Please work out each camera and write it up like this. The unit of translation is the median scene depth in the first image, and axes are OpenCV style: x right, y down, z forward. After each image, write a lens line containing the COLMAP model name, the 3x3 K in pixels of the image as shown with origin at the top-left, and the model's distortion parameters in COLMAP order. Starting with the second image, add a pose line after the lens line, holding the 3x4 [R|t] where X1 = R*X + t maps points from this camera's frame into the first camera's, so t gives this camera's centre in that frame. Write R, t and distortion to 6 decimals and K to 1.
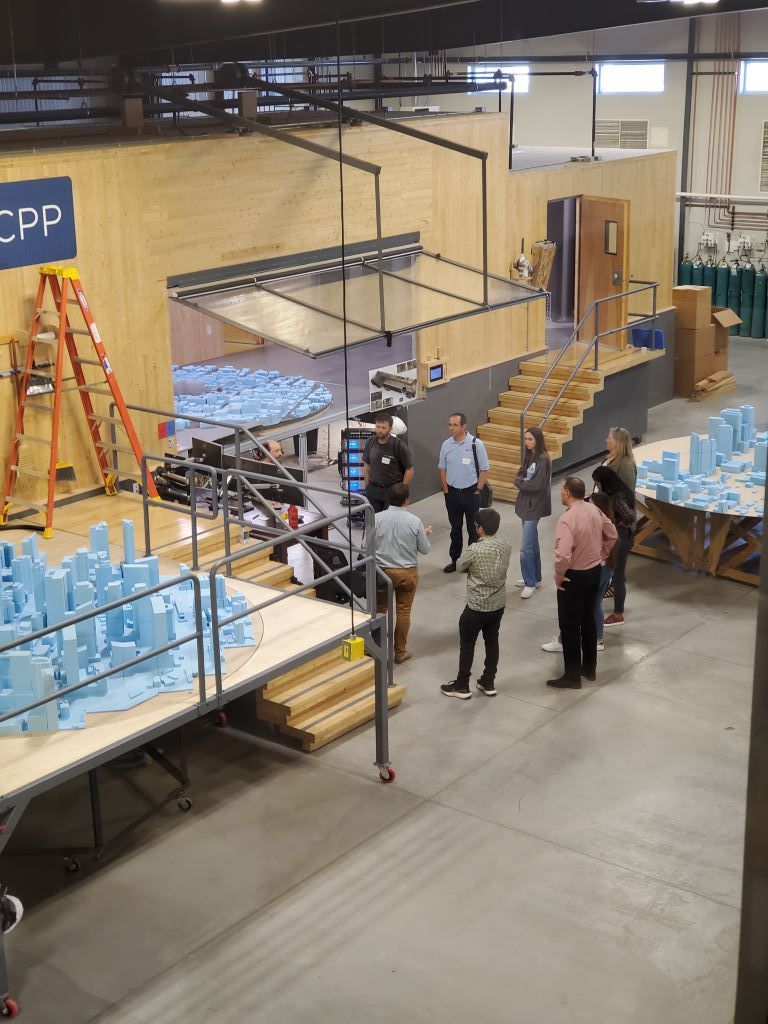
lens RADIAL K [[1512.8, 0, 380.1], [0, 1512.8, 512.3], [0, 0, 1]] dist [0.025920, 0.000000]
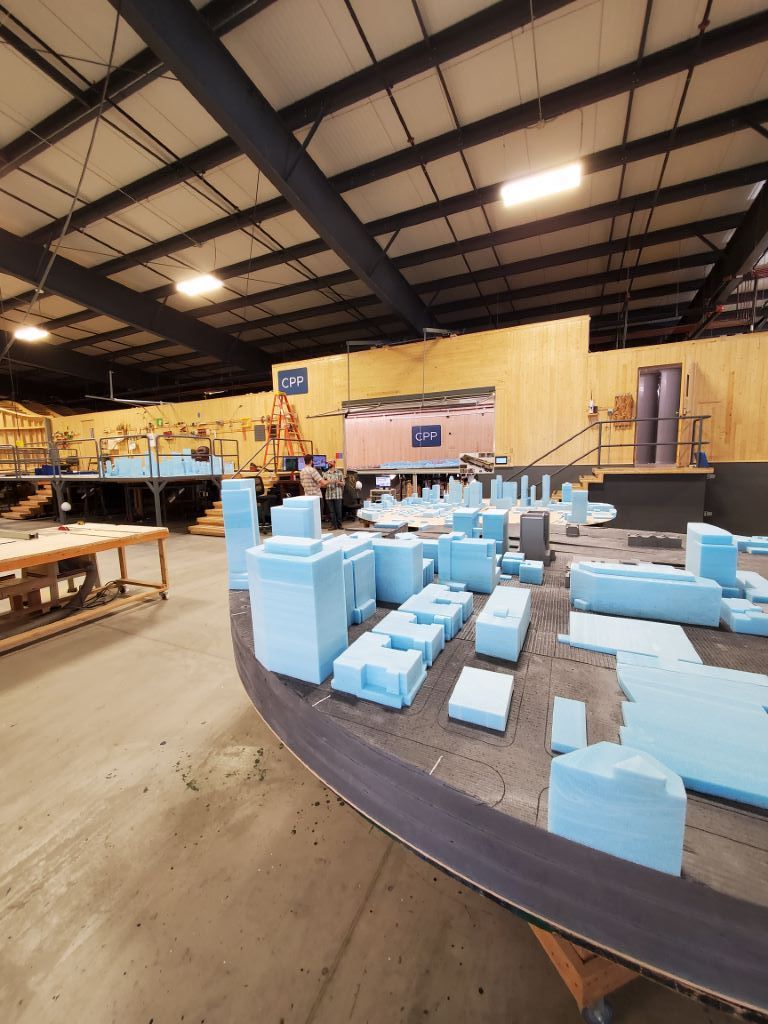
lens RADIAL K [[405.5, 0, 379.0], [0, 405.5, 508.6], [0, 0, 1]] dist [-0.002364, -0.000502]
pose [[0.237220, 0.136908, -0.961760, 0.512163], [-0.263463, 0.961982, 0.071956, -0.029199], [0.935048, 0.236319, 0.264271, 0.742806]]
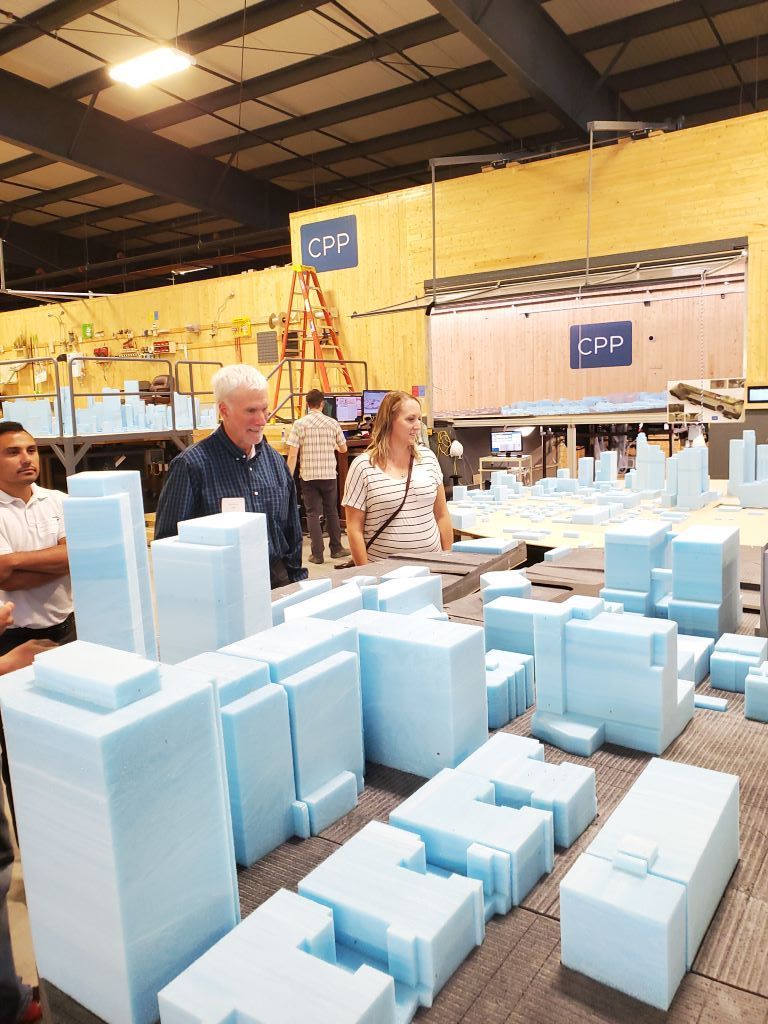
lens RADIAL K [[797.0, 0, 393.6], [0, 797.0, 486.9], [0, 0, 1]] dist [0.010082, 0.010531]
pose [[0.089875, 0.136225, -0.986593, 0.500535], [-0.252844, 0.961268, 0.109696, -0.036666], [0.963324, 0.239595, 0.120838, 0.756240]]
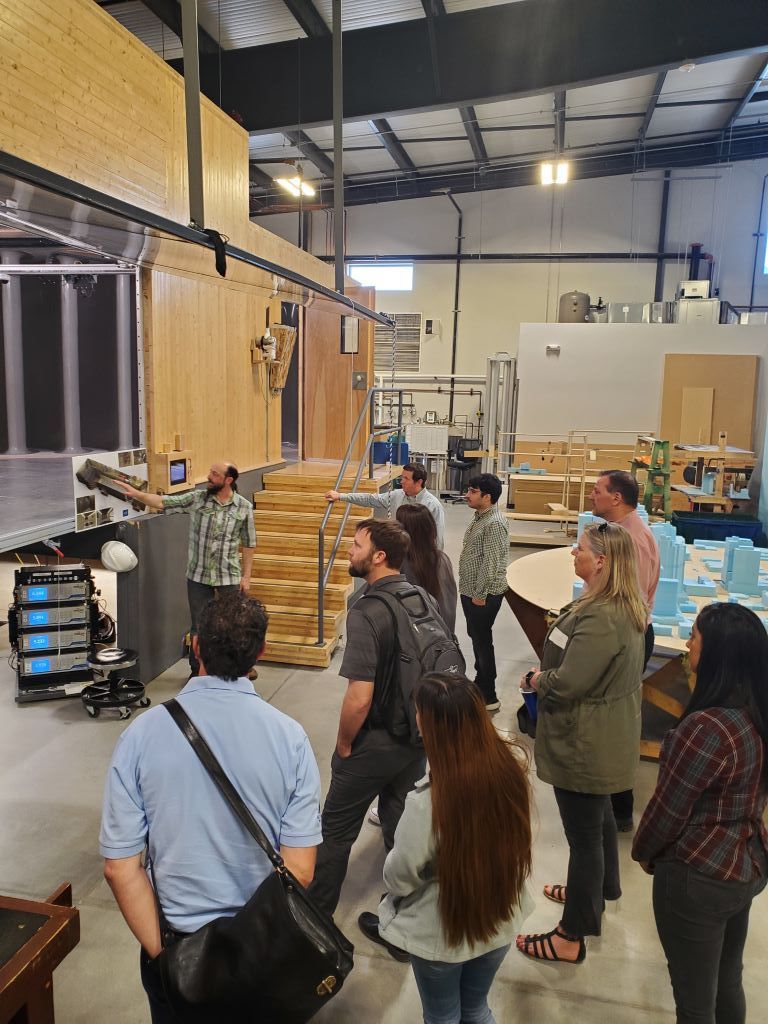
lens RADIAL K [[797.0, 0, 382.8], [0, 797.0, 509.6], [0, 0, 1]] dist [0.010082, 0.010531]
pose [[0.900460, -0.021193, 0.434422, -0.031509], [0.085013, 0.988123, -0.128008, -0.026740], [-0.426549, 0.152198, 0.891567, 0.677508]]
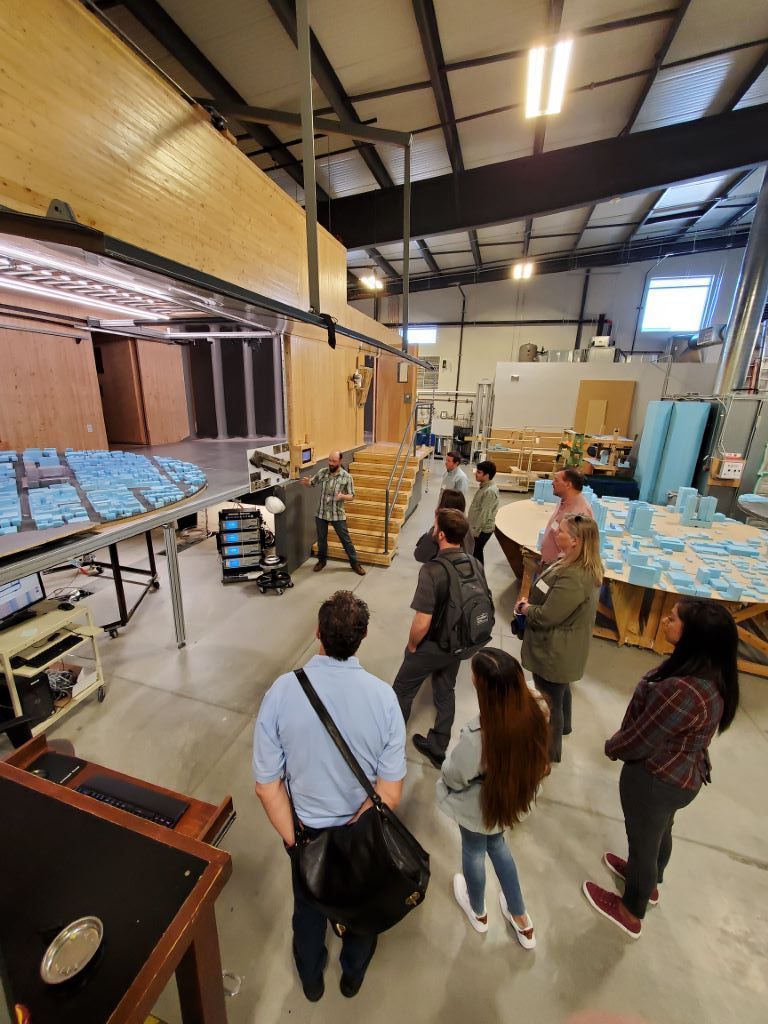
lens RADIAL K [[405.5, 0, 379.9], [0, 405.5, 512.9], [0, 0, 1]] dist [-0.002364, -0.000502]
pose [[0.932105, -0.057925, 0.357525, -0.022395], [0.062991, 0.998011, -0.002531, -0.046452], [-0.356667, 0.024880, 0.933900, 0.712547]]
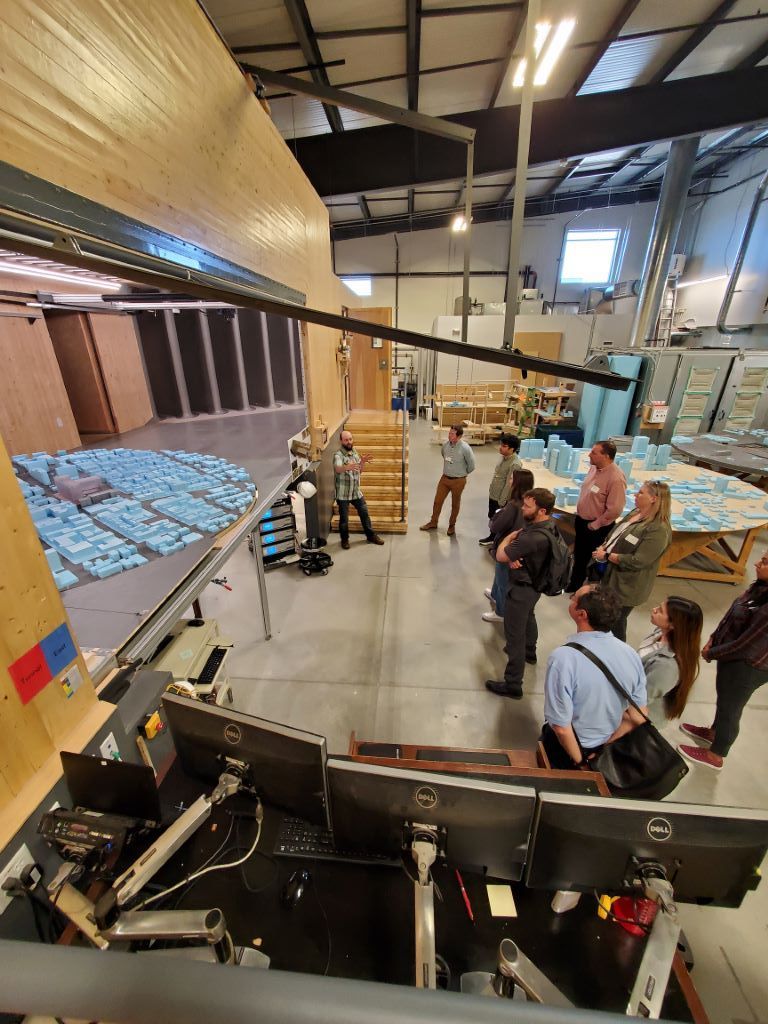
lens RADIAL K [[405.5, 0, 379.8], [0, 405.5, 512.2], [0, 0, 1]] dist [-0.002364, -0.000502]
pose [[0.827944, -0.205750, 0.521705, -0.100175], [0.156337, 0.978069, 0.137624, -0.073147], [-0.538580, -0.032383, 0.841952, 0.731324]]
